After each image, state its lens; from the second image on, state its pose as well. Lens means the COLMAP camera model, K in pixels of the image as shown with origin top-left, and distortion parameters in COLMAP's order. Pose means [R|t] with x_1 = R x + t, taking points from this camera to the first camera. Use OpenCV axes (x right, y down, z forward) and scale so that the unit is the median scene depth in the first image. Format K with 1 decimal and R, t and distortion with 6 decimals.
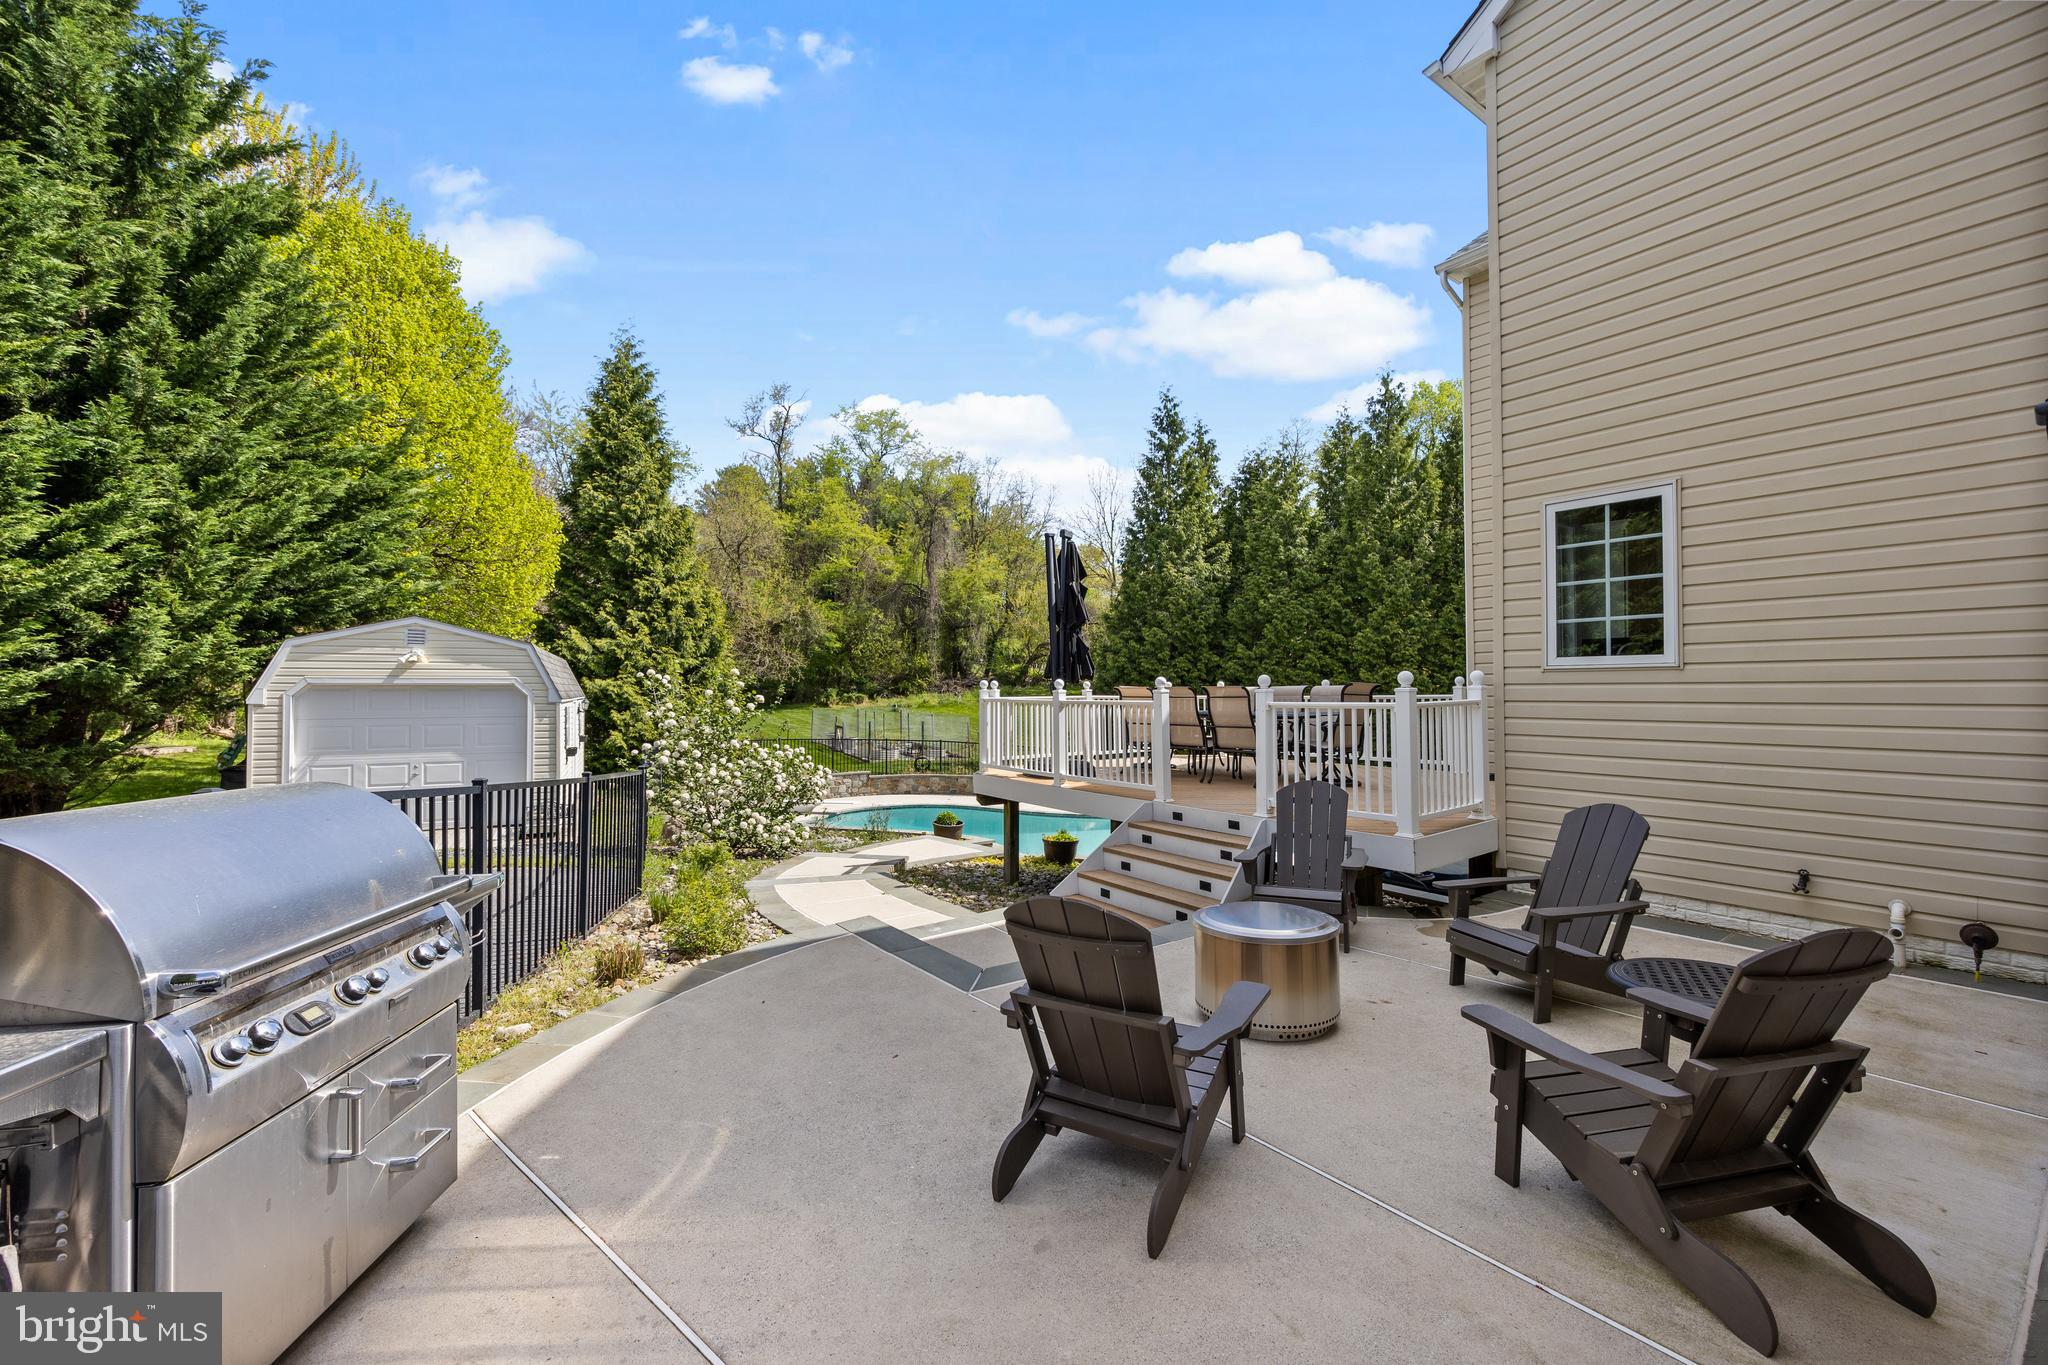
lens RADIAL K [[819.0, 0, 1014.8], [0, 819.0, 681.5], [0, 0, 1]] dist [-0.004910, 0.000133]
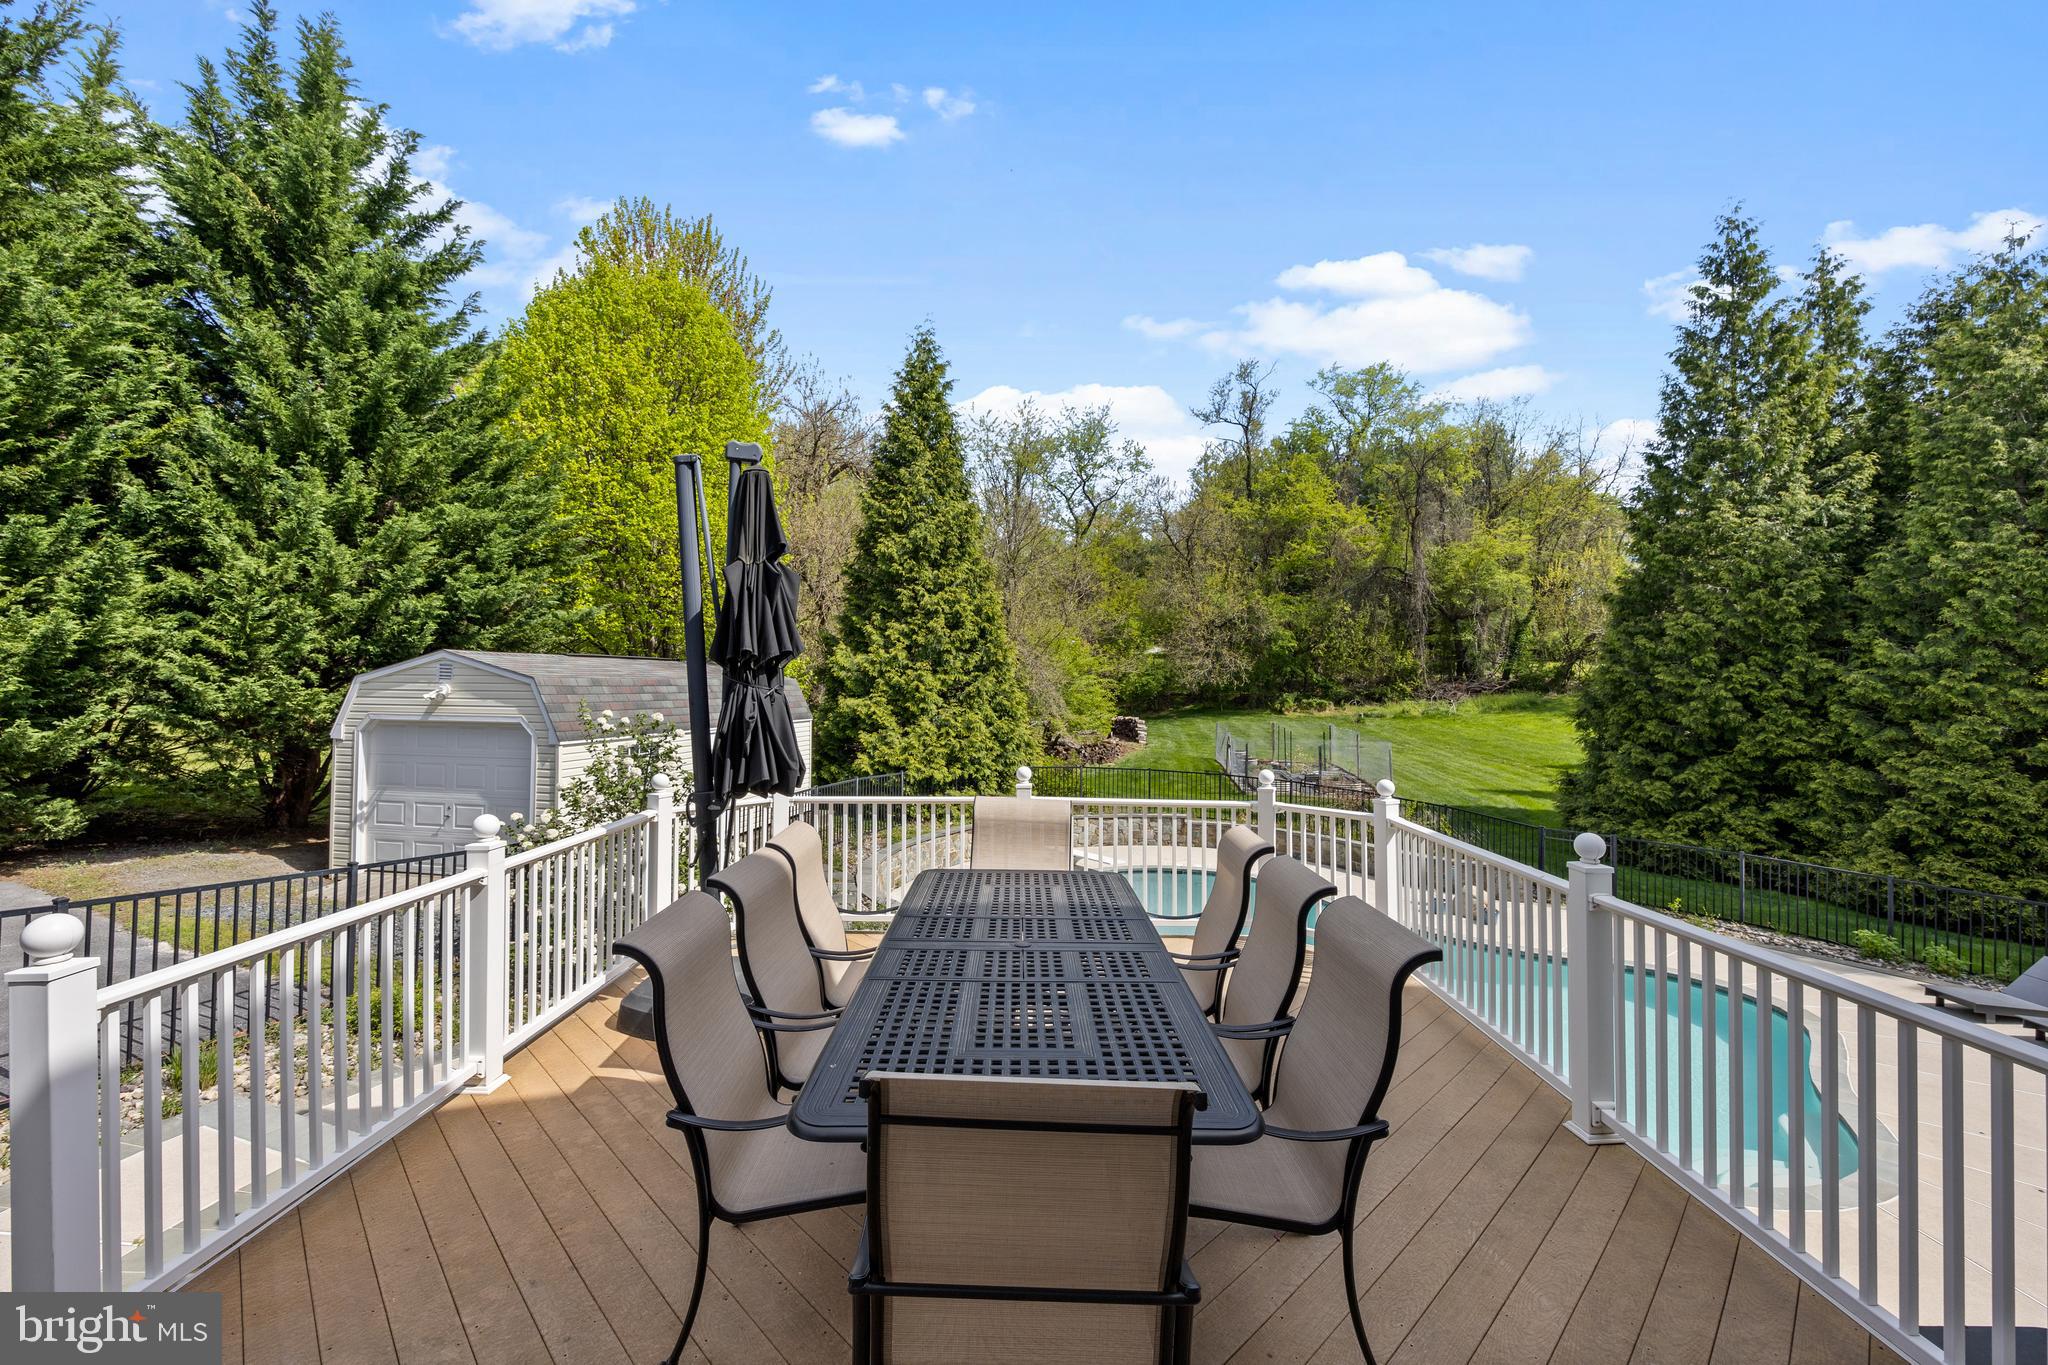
lens RADIAL K [[819.0, 0, 1021.7], [0, 819.0, 680.0], [0, 0, 1]] dist [-0.004910, 0.000133]
pose [[0.800813, 0.006932, -0.598875, 0.073074], [-0.003666, 0.999971, 0.006674, -0.010352], [0.598903, -0.003149, 0.800815, 0.122576]]
